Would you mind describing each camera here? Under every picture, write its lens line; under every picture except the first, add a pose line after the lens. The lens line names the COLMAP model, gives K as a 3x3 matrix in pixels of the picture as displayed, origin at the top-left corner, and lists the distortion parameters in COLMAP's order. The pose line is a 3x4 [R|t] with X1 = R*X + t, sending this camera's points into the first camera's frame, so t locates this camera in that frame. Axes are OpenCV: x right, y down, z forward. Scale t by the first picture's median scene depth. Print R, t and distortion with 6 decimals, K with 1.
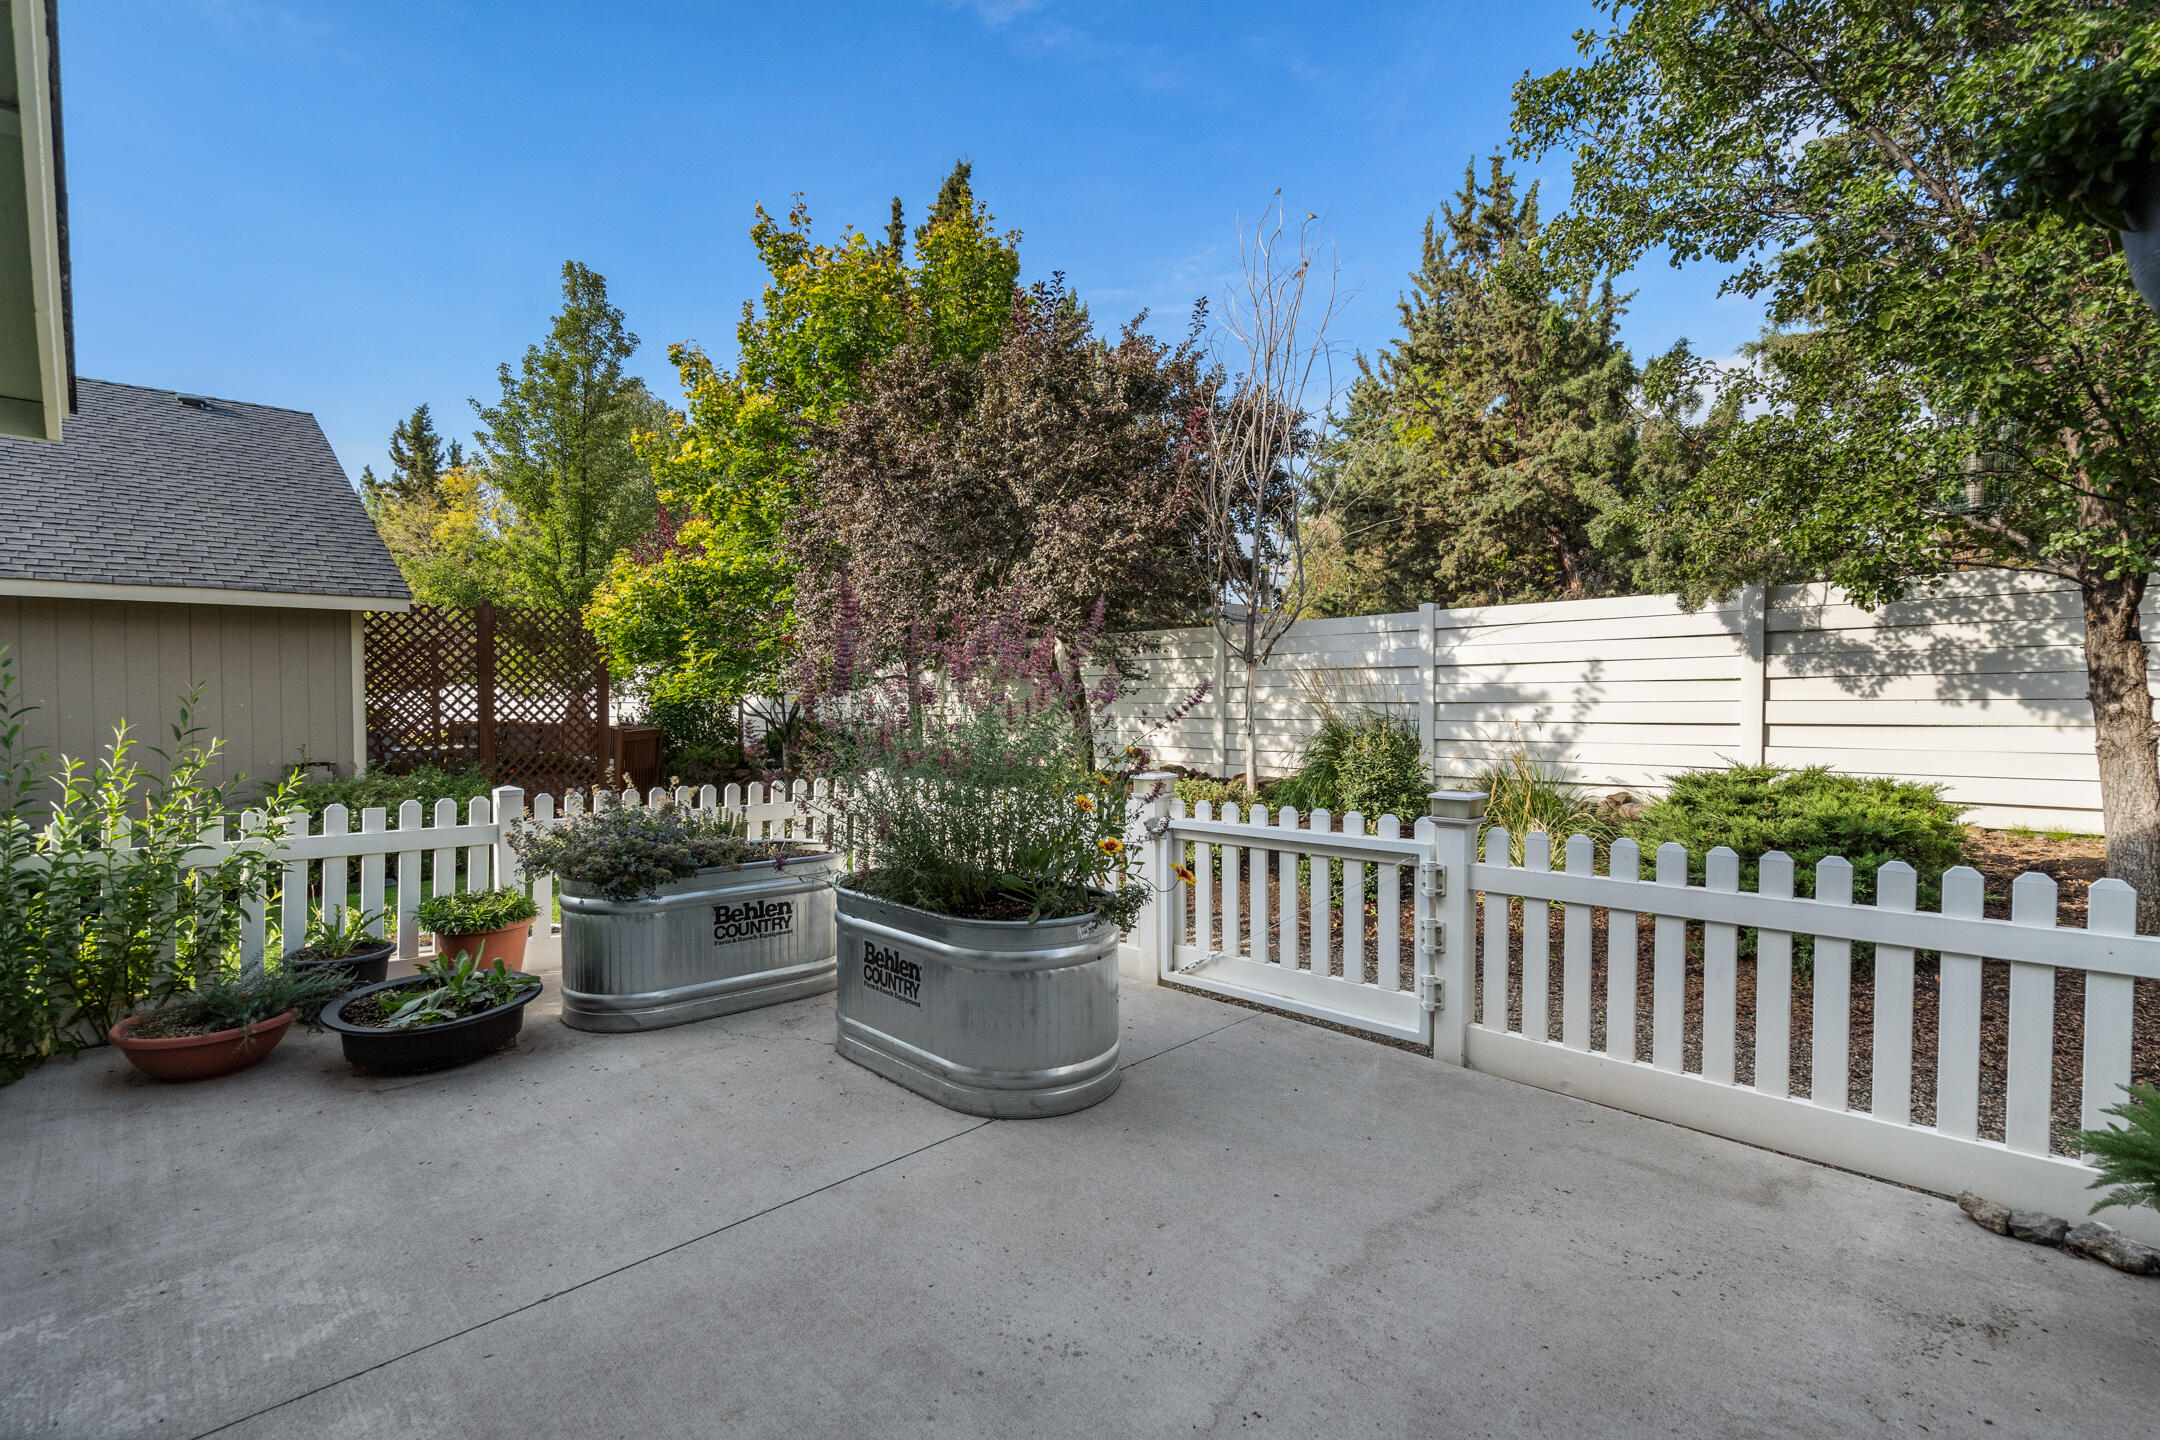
lens RADIAL K [[982.2, 0, 1067.4], [0, 982.2, 714.2], [0, 0, 1]] dist [-0.006163, 0.001071]
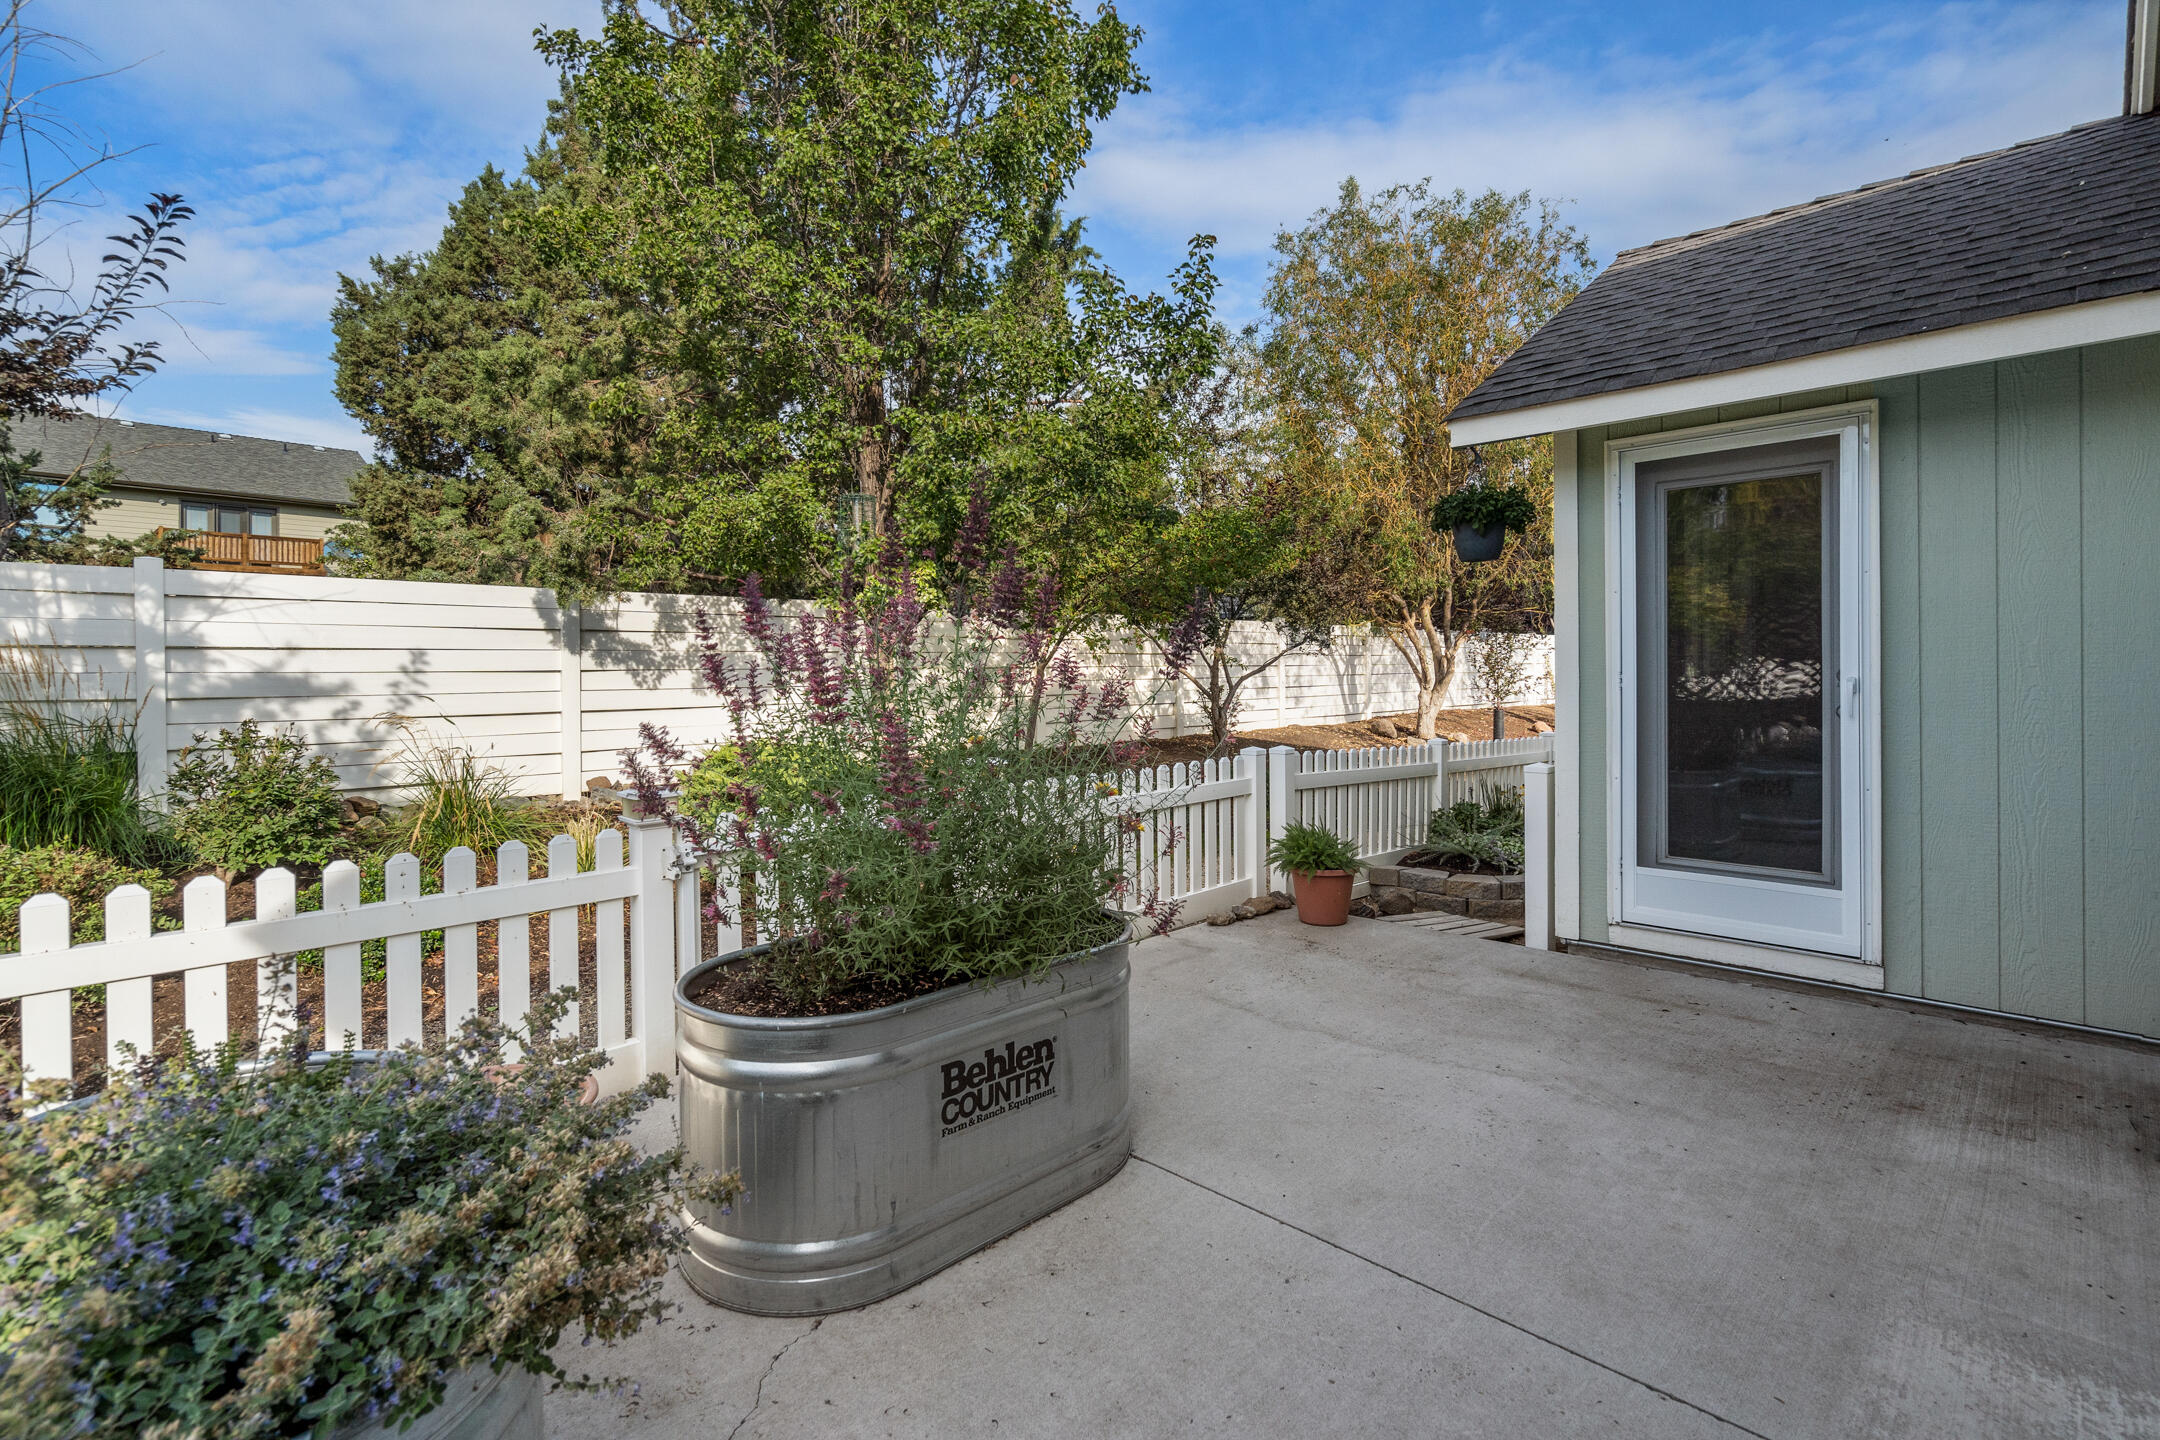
lens RADIAL K [[982.2, 0, 1049.3], [0, 982.2, 685.9], [0, 0, 1]] dist [-0.006163, 0.001071]
pose [[-0.000328, 0.001294, 0.999999, -0.376266], [0.025960, 0.999662, -0.001285, -0.004034], [-0.999663, 0.025959, -0.000361, 0.417719]]
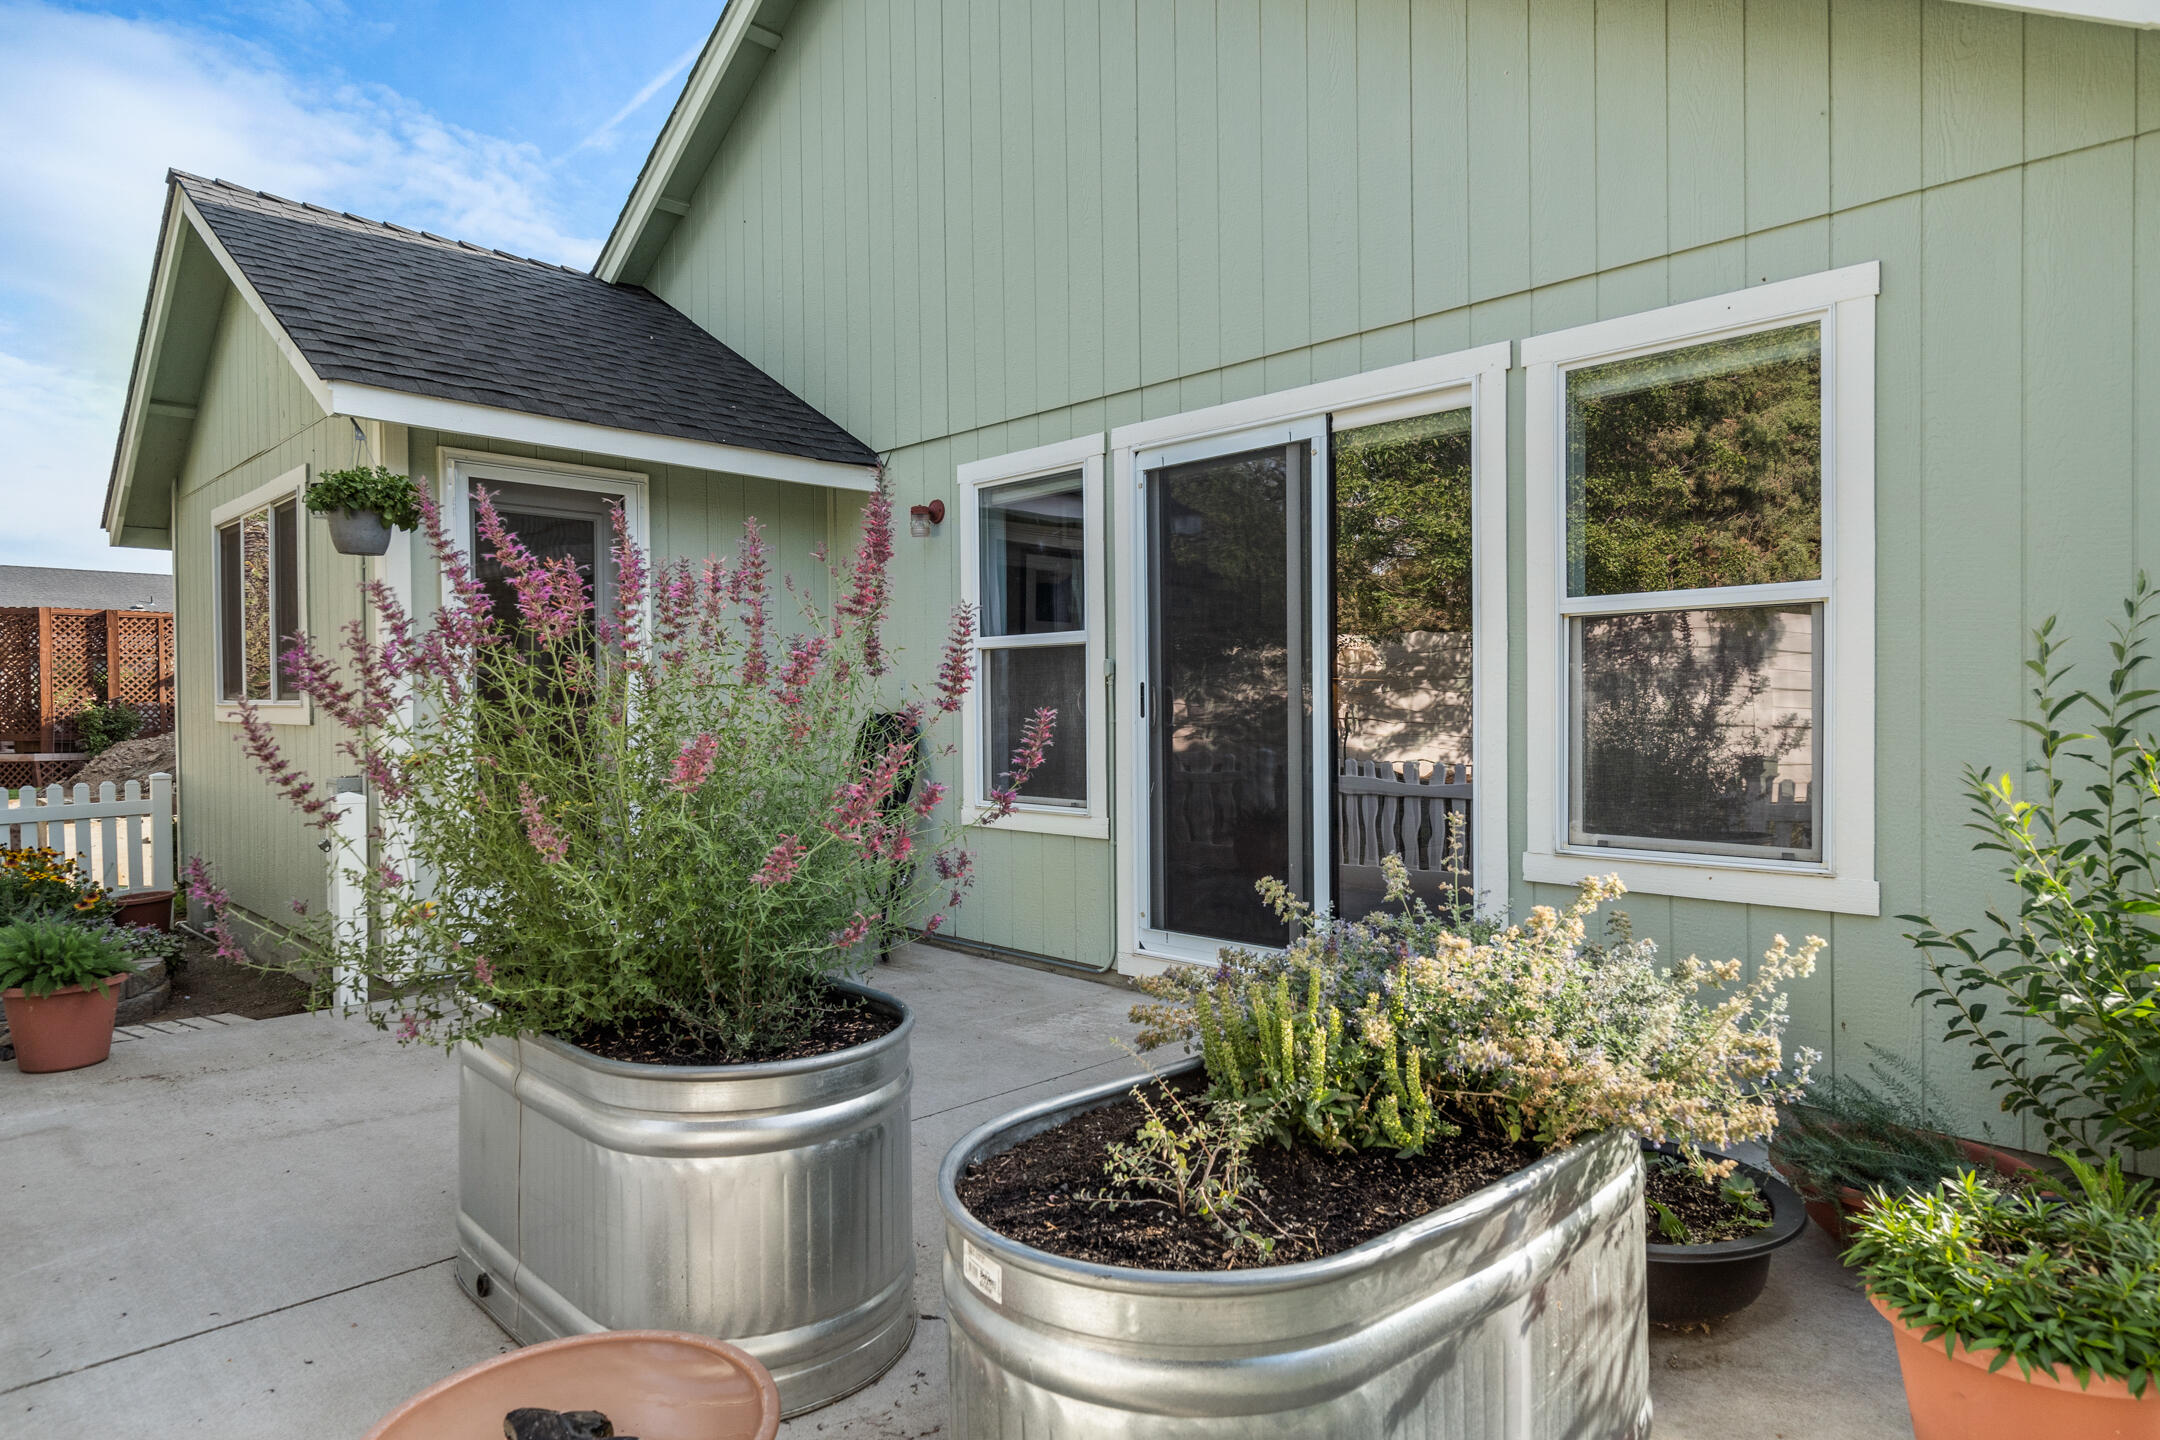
lens RADIAL K [[1247.5, 0, 1081.6], [0, 1247.5, 720.2], [0, 0, 1]] dist [0.001036, -0.001127]
pose [[-0.999898, 0.013318, -0.005189, -0.160969], [0.013094, 0.999070, 0.041070, -0.009891], [0.005731, 0.040998, -0.999143, 0.799607]]
